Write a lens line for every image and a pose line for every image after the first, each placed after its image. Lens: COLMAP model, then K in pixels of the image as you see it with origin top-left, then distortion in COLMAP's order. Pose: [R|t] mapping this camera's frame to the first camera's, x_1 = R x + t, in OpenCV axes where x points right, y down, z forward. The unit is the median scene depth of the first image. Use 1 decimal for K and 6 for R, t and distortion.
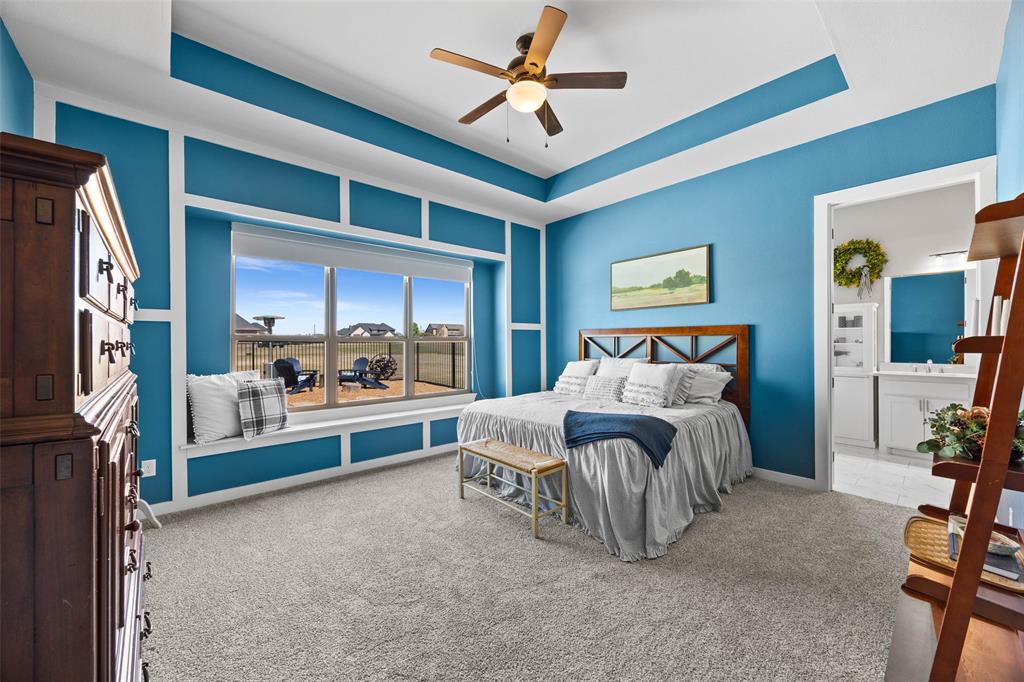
lens RADIAL K [[394.9, 0, 517.0], [0, 394.9, 345.1], [0, 0, 1]] dist [-0.002741, -0.000100]
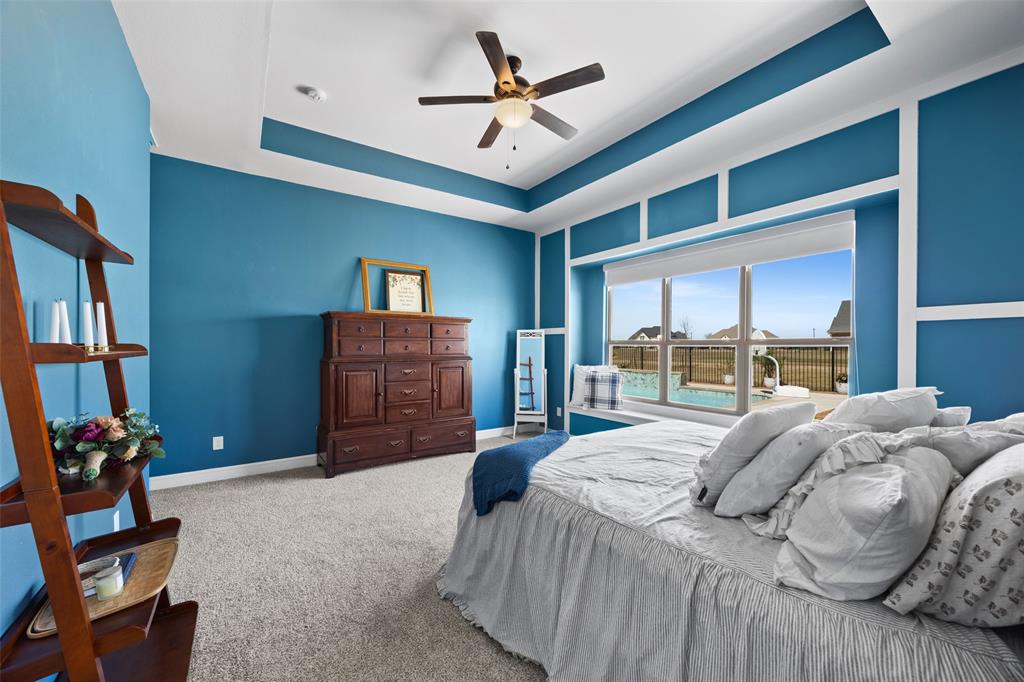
lens RADIAL K [[394.9, 0, 517.0], [0, 394.9, 345.1], [0, 0, 1]] dist [-0.002741, -0.000100]
pose [[-0.133639, 0.005047, -0.991017, 0.765161], [-0.006622, 0.999960, 0.005985, -0.013173], [0.991008, 0.007362, -0.133600, 0.826502]]
